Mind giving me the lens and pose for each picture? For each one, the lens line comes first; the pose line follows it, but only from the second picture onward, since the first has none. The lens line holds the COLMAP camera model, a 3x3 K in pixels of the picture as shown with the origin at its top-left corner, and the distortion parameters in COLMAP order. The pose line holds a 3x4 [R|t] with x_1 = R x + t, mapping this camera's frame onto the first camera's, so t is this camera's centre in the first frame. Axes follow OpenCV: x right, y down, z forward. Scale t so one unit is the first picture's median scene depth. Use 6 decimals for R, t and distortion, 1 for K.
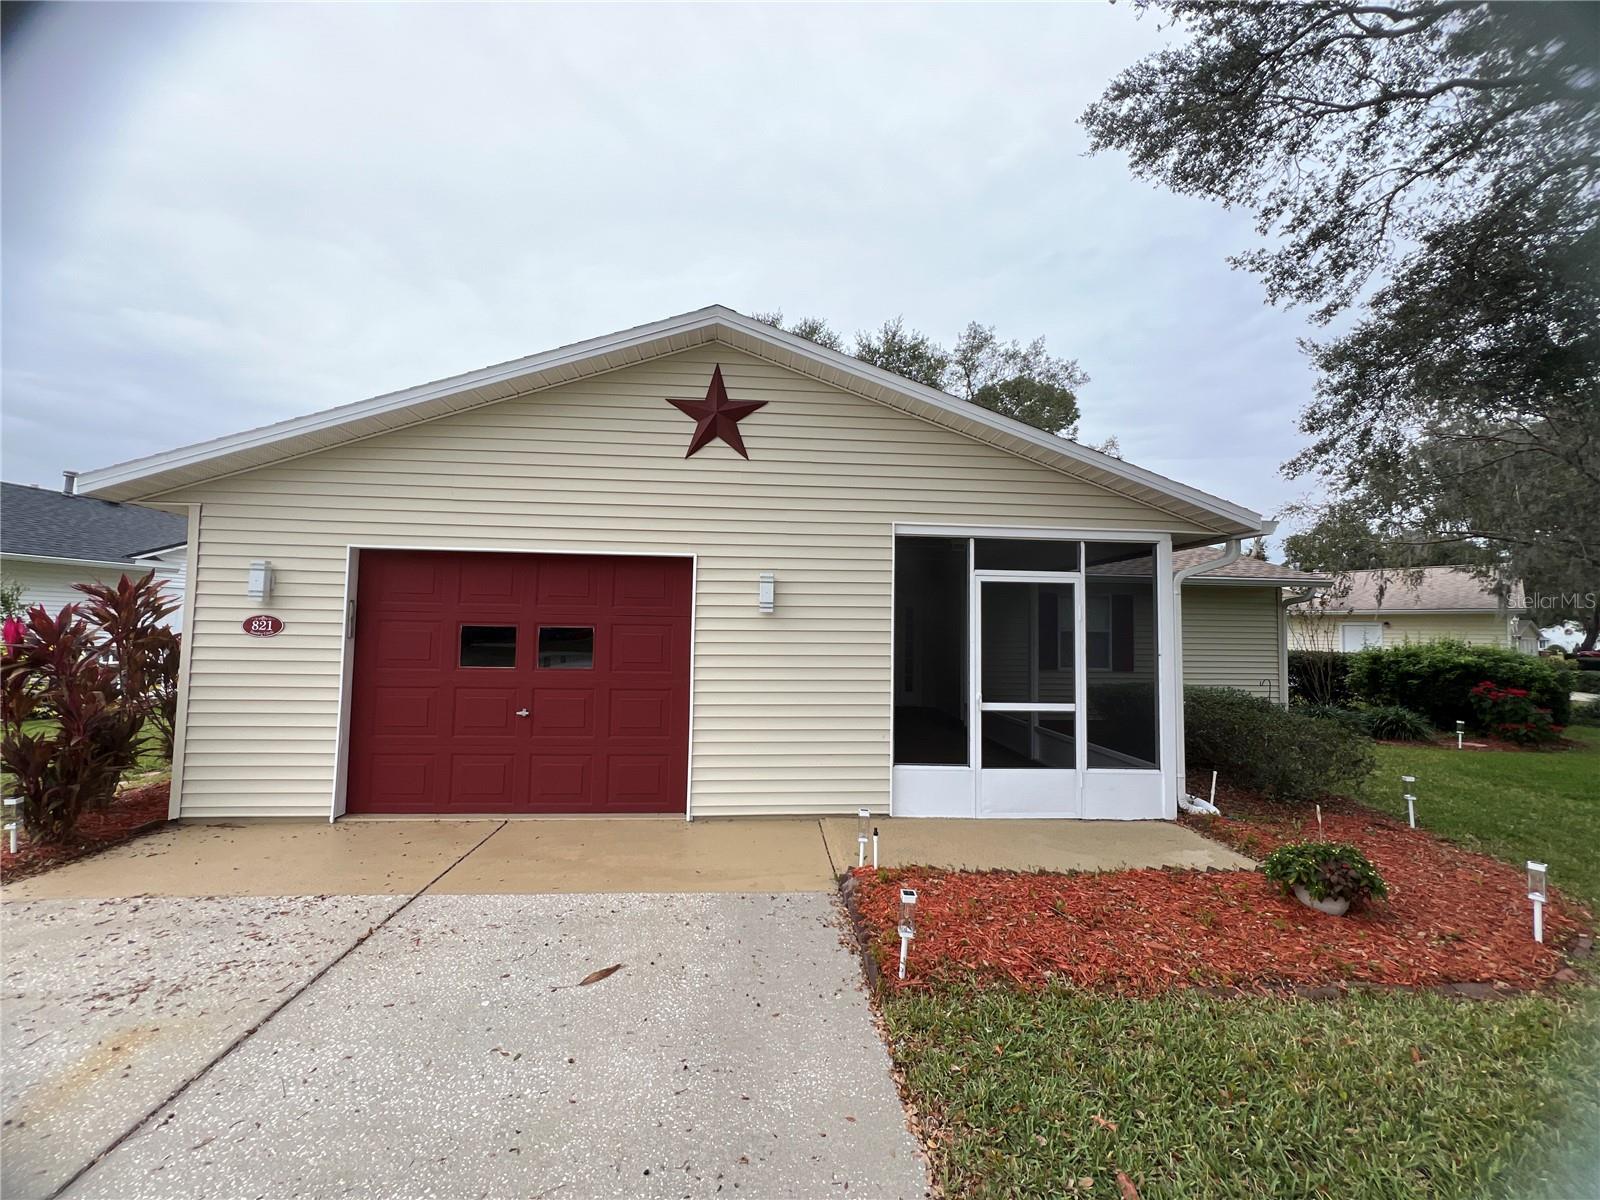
lens RADIAL K [[640.6, 0, 796.0], [0, 640.6, 600.3], [0, 0, 1]] dist [-0.001820, -0.000239]
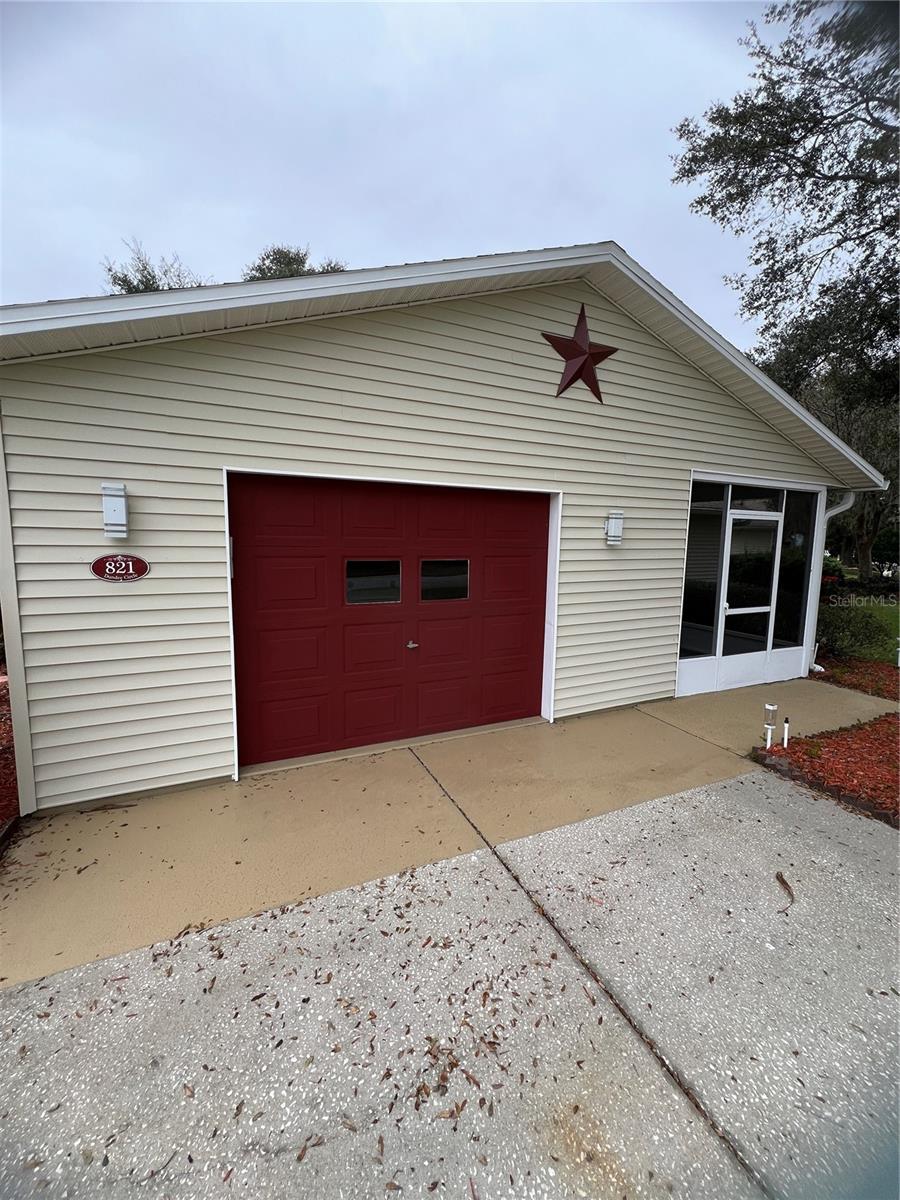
lens RADIAL K [[480.4, 0, 454.4], [0, 480.4, 597.5], [0, 0, 1]] dist [-0.001820, -0.000239]
pose [[0.934377, -0.046084, 0.353292, -0.608794], [-0.017494, 0.984469, 0.174685, -0.032367], [-0.355855, -0.169402, 0.919059, 0.276482]]
